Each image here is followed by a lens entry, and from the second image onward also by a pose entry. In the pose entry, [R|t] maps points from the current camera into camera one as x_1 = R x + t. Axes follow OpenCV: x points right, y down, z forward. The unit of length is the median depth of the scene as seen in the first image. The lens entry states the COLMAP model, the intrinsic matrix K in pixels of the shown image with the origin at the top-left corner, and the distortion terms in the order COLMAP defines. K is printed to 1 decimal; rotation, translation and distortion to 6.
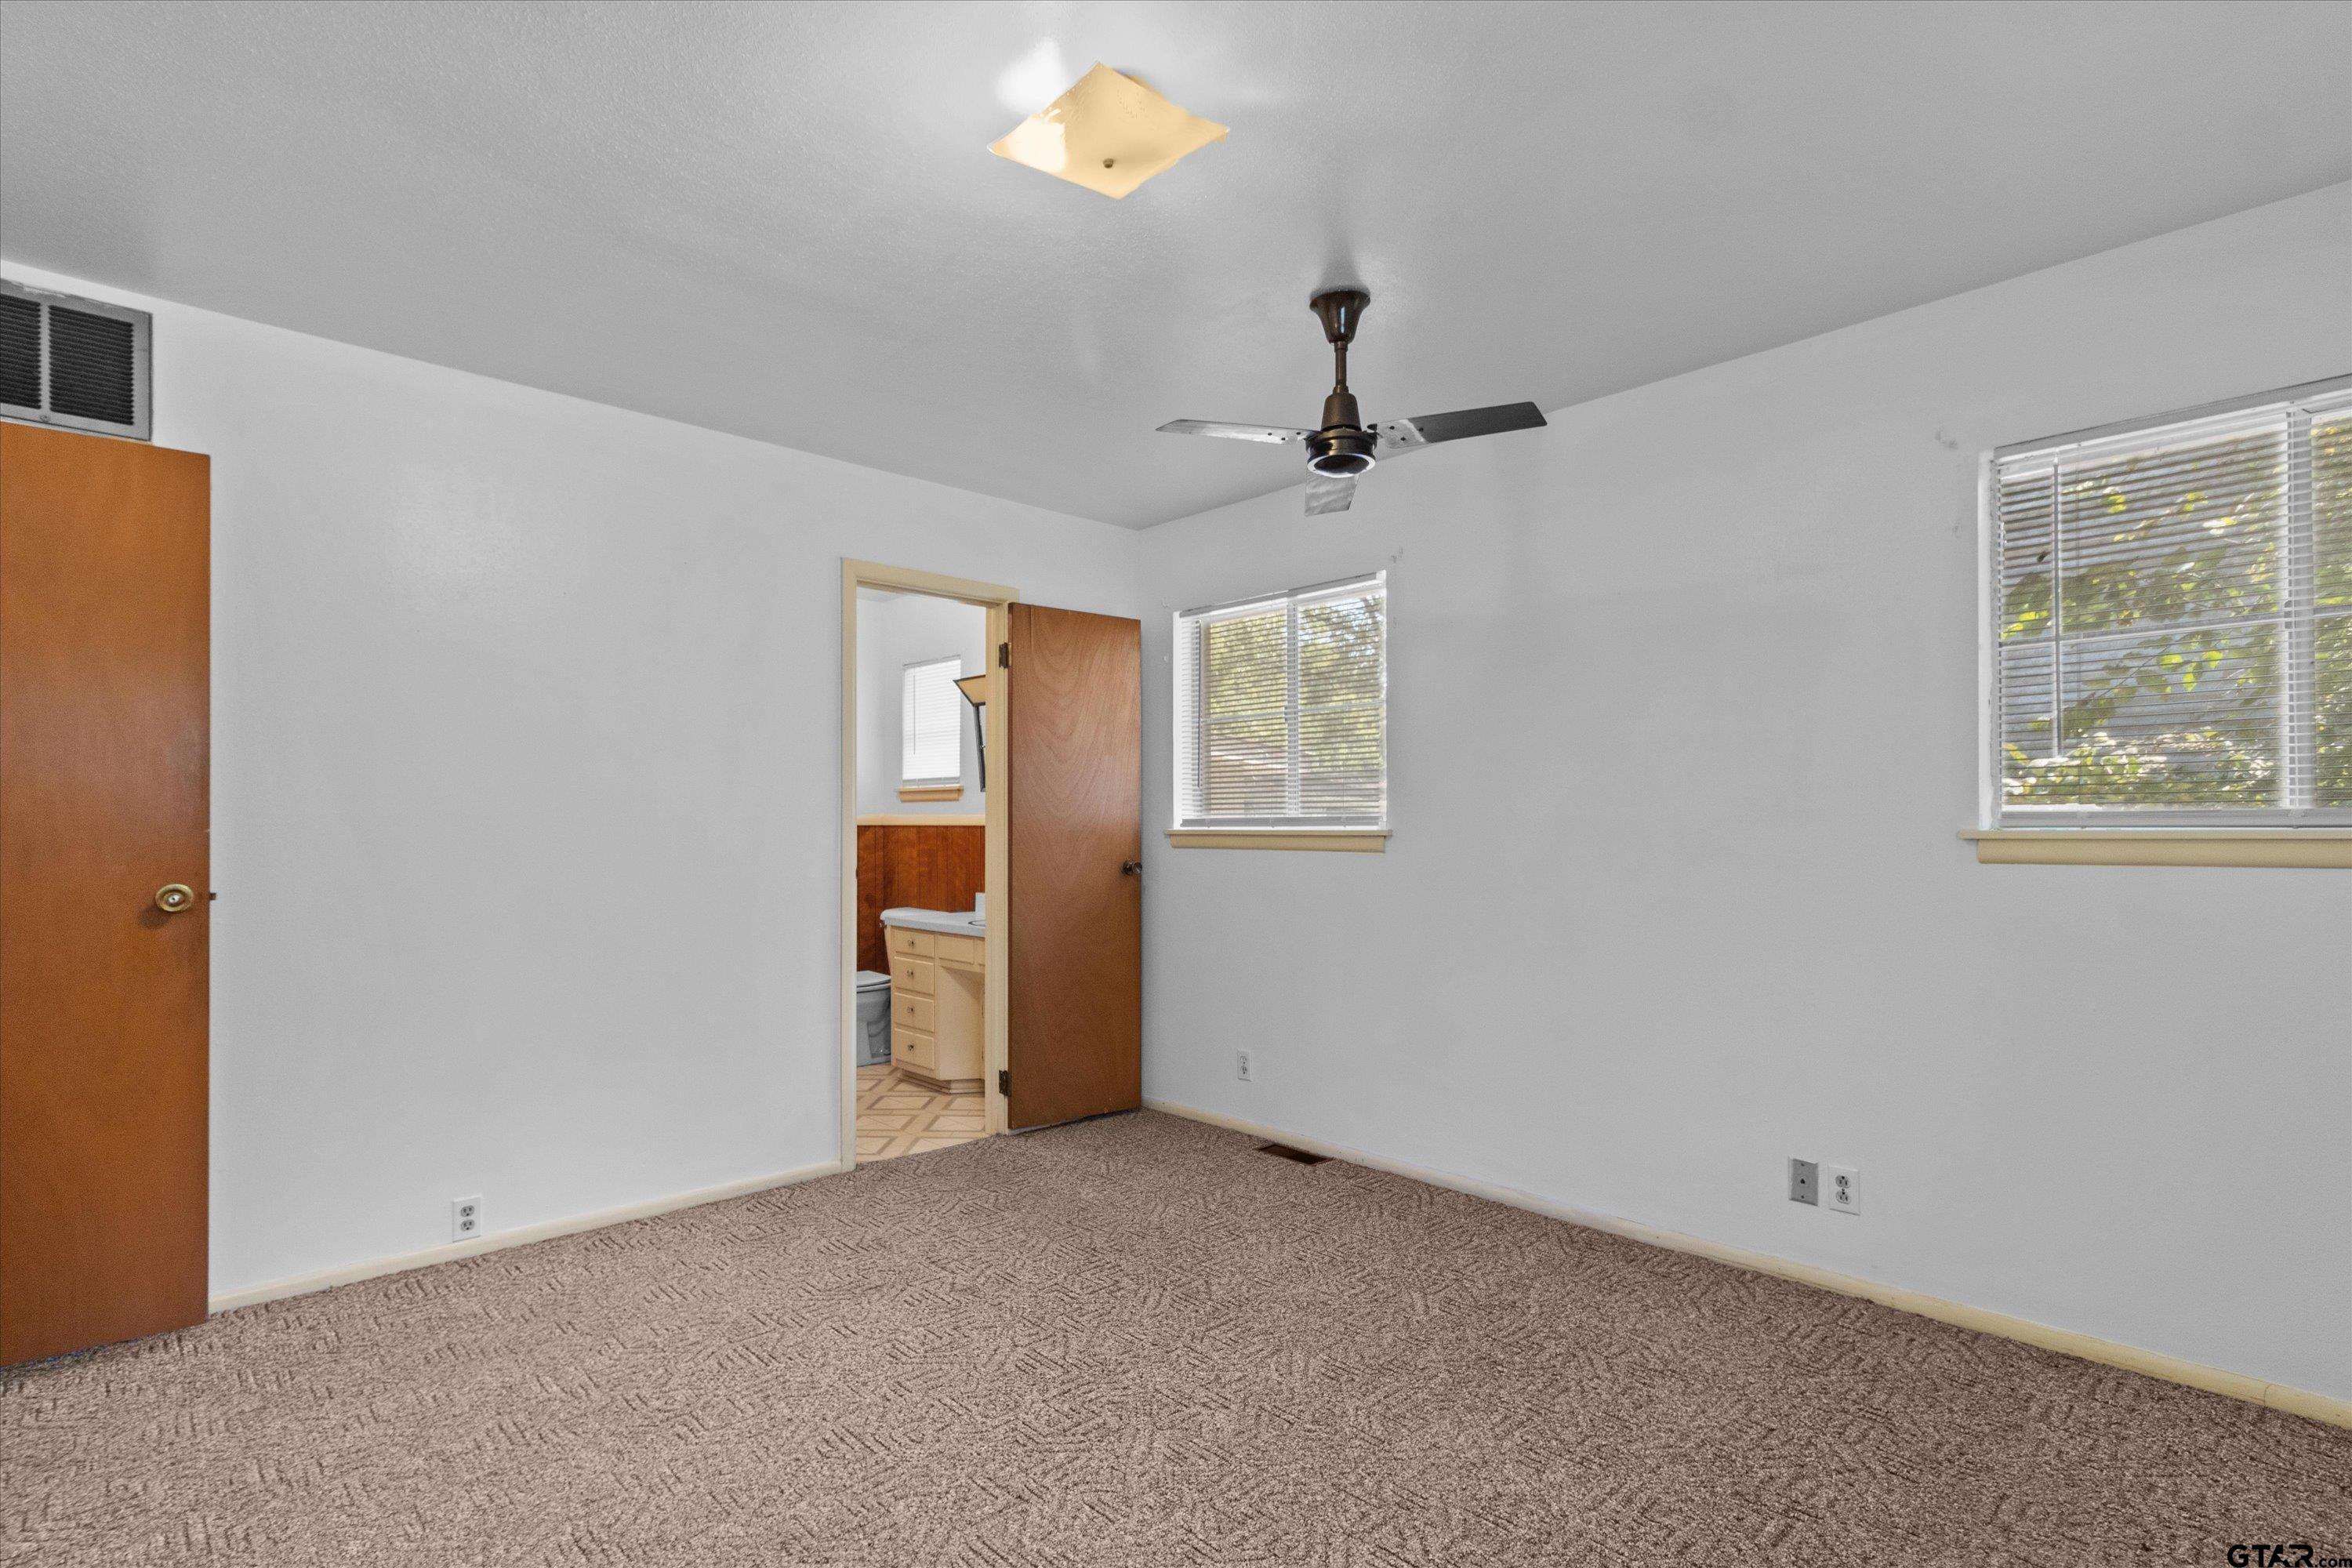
lens RADIAL K [[1089.7, 0, 1168.9], [0, 1089.7, 800.0], [0, 0, 1]] dist [0.025381, 0.000565]
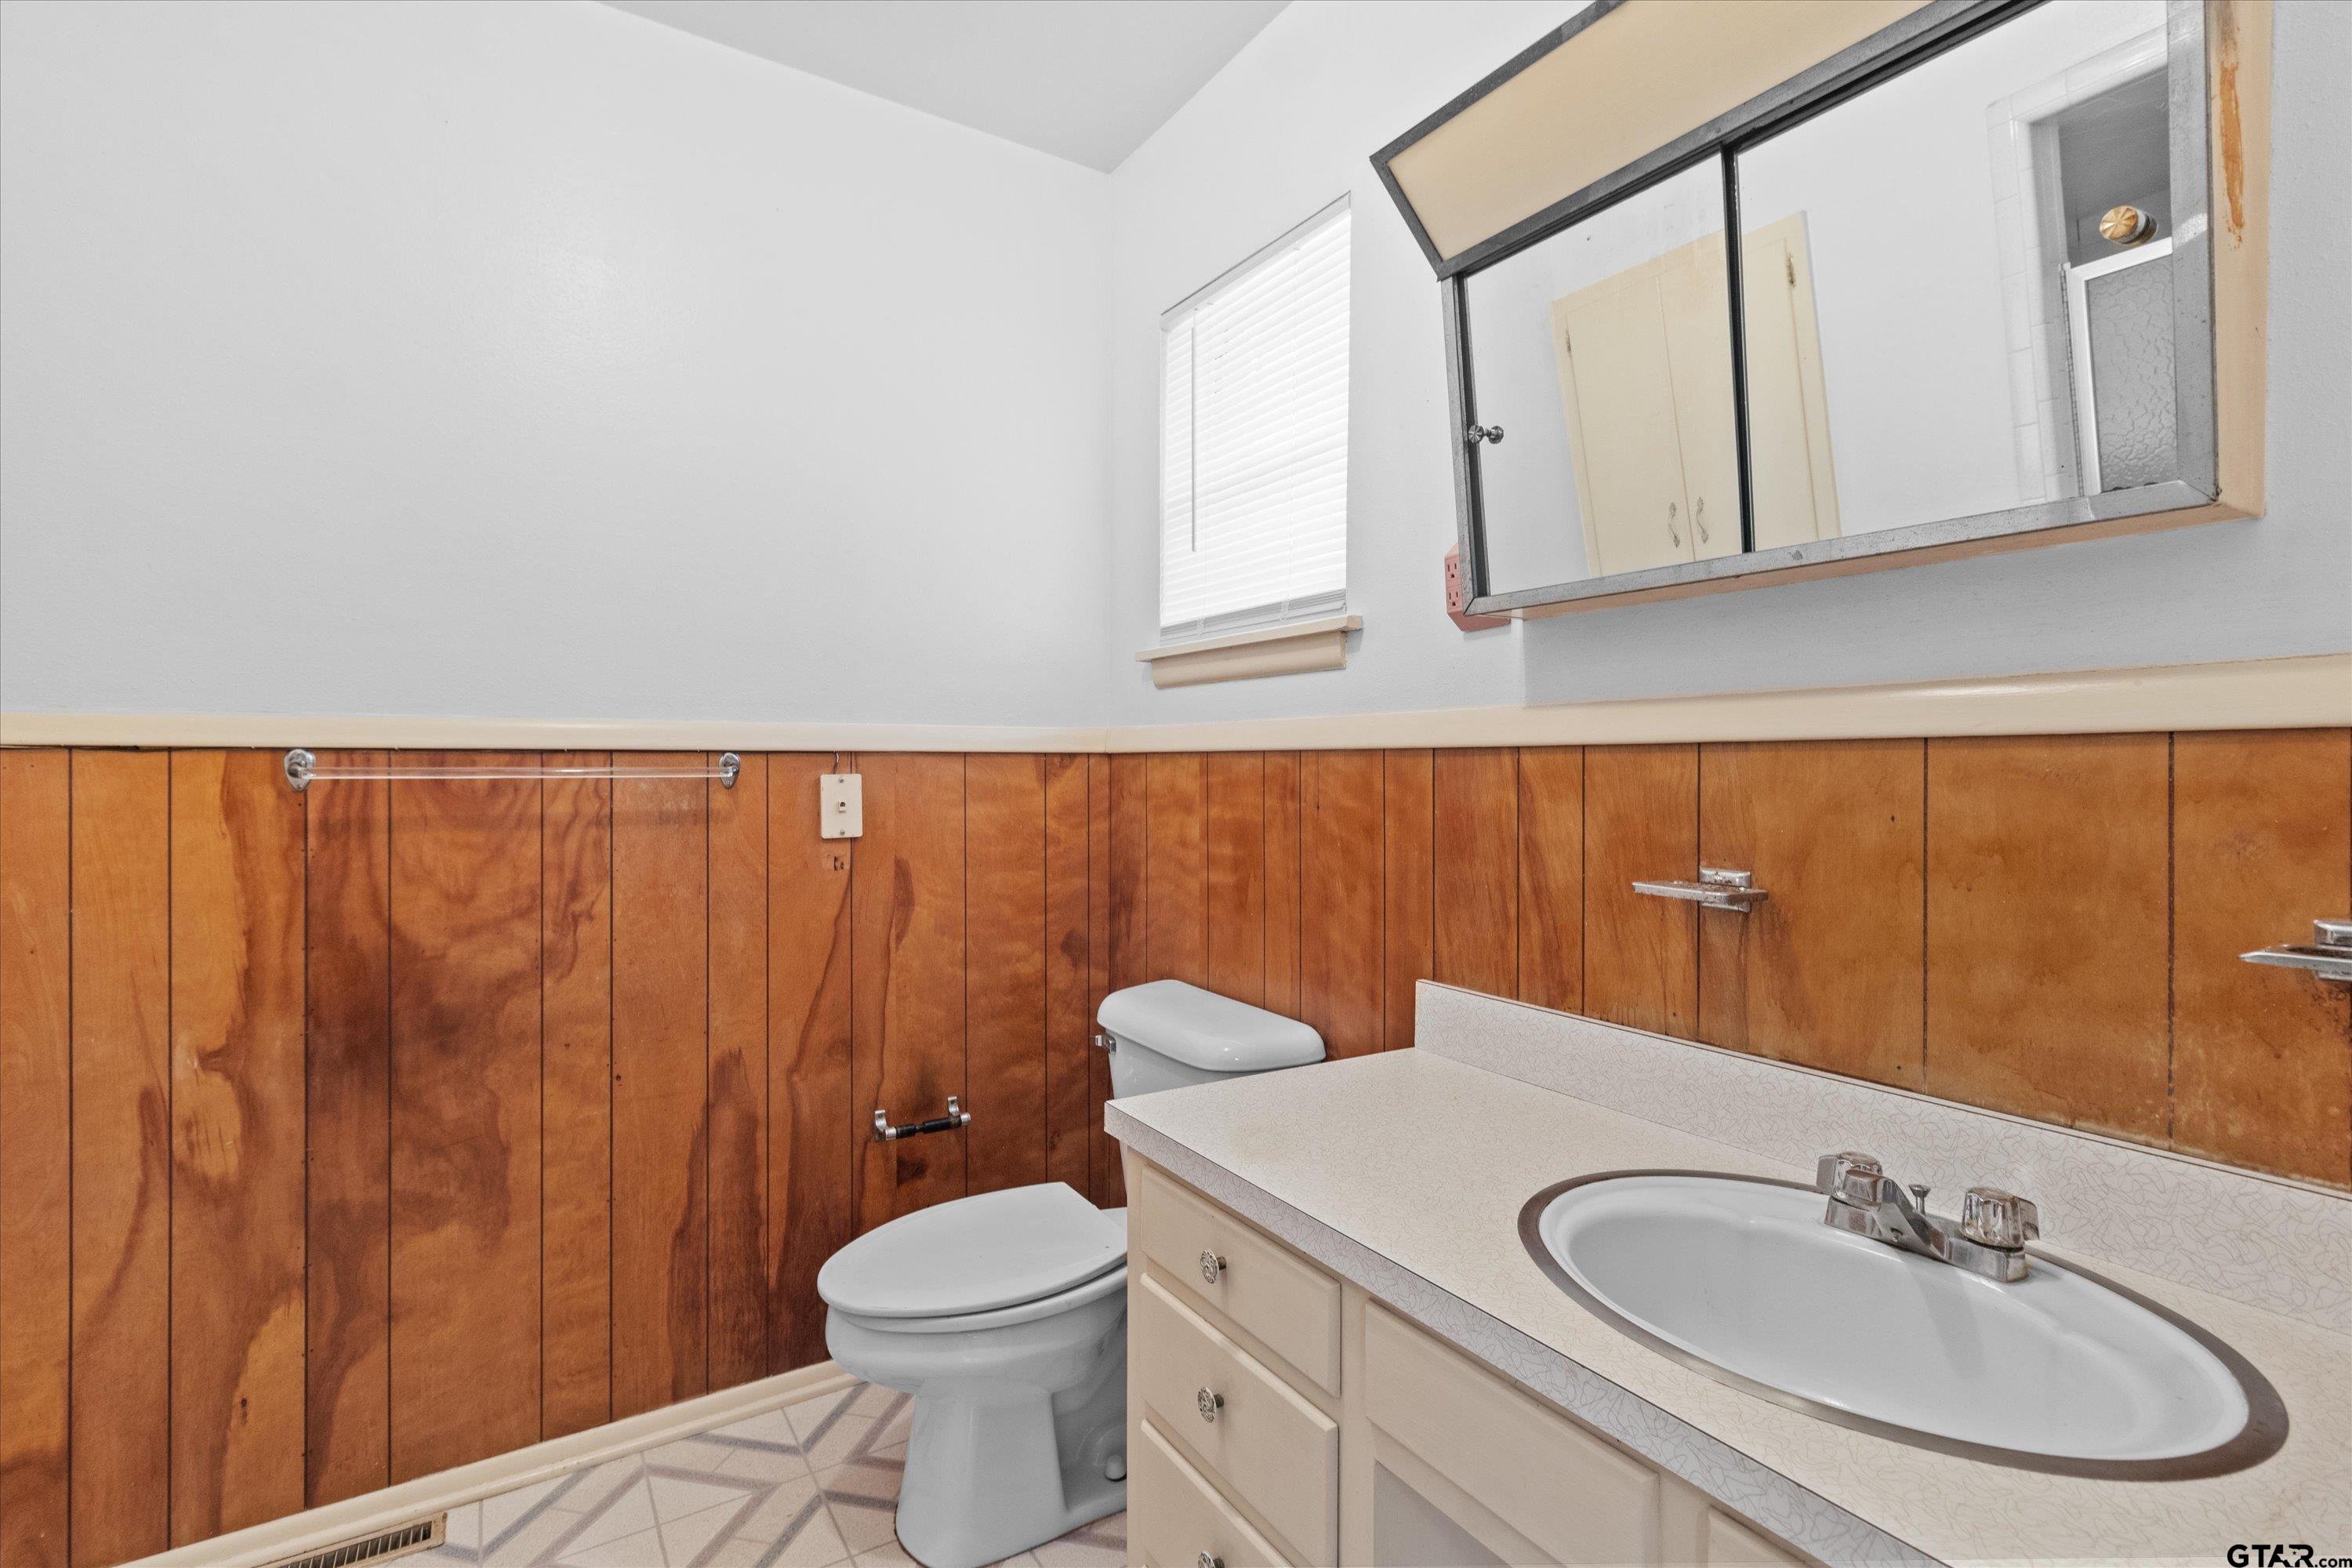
lens RADIAL K [[1089.7, 0, 1181.8], [0, 1089.7, 776.9], [0, 0, 1]] dist [0.025381, 0.000565]
pose [[0.980451, 0.010500, -0.196486, -0.169841], [-0.006401, 0.999749, 0.021483, 0.024384], [0.196662, -0.019805, 0.980271, 0.662927]]
